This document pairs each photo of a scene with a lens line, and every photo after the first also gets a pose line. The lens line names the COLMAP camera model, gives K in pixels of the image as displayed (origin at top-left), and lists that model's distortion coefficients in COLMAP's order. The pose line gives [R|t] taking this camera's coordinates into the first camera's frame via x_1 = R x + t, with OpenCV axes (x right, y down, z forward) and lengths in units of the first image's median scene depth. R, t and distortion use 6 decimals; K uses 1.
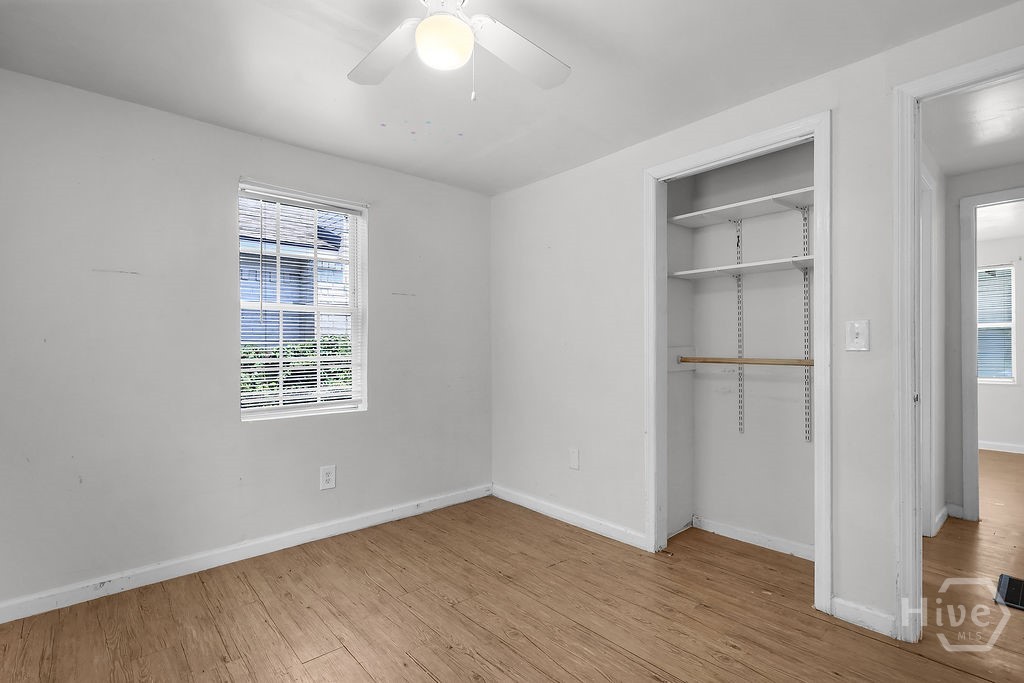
lens RADIAL K [[484.7, 0, 517.8], [0, 484.7, 349.2], [0, 0, 1]] dist [0.002588, 0.000655]
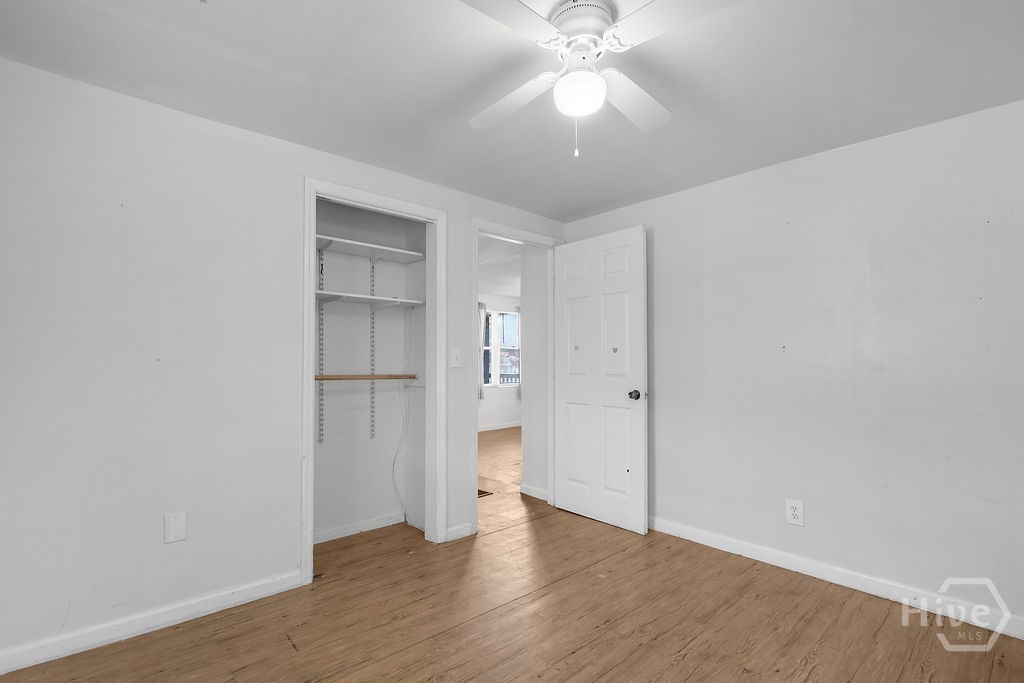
lens RADIAL K [[483.2, 0, 490.3], [0, 483.2, 351.6], [0, 0, 1]] dist [-0.000188, 0.000140]
pose [[0.021488, 0.025152, 0.999453, -0.717648], [0.001401, 0.999682, -0.025188, -0.007605], [-0.999768, 0.001942, 0.021445, 0.677334]]
